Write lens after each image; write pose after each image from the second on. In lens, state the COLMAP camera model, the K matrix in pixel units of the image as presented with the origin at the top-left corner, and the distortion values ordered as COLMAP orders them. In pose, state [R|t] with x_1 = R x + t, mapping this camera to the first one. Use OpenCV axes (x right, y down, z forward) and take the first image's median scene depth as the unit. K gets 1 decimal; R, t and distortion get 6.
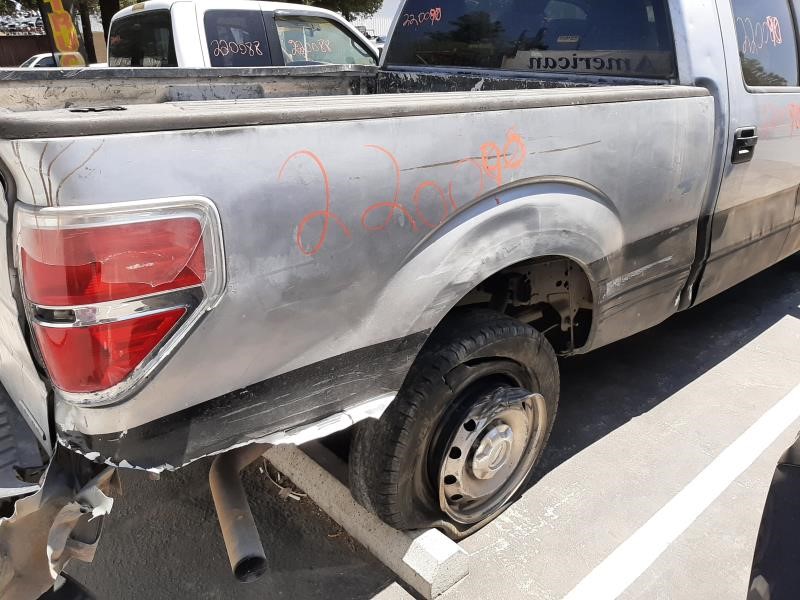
lens RADIAL K [[623.0, 0, 353.2], [0, 623.0, 300.7], [0, 0, 1]] dist [0.094523, -0.216811]
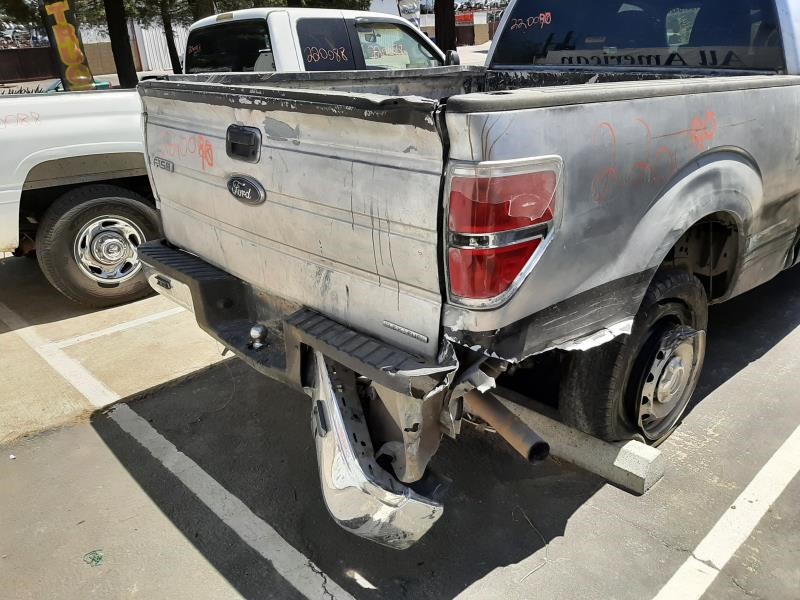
lens RADIAL K [[618.8, 0, 400.0], [0, 618.8, 300.0], [0, 0, 1]] dist [0.102941, -0.194956]
pose [[0.998813, -0.037522, 0.031065, -0.344411], [0.037697, 0.999276, -0.005068, 0.079104], [-0.030852, 0.006233, 0.999505, -0.196447]]
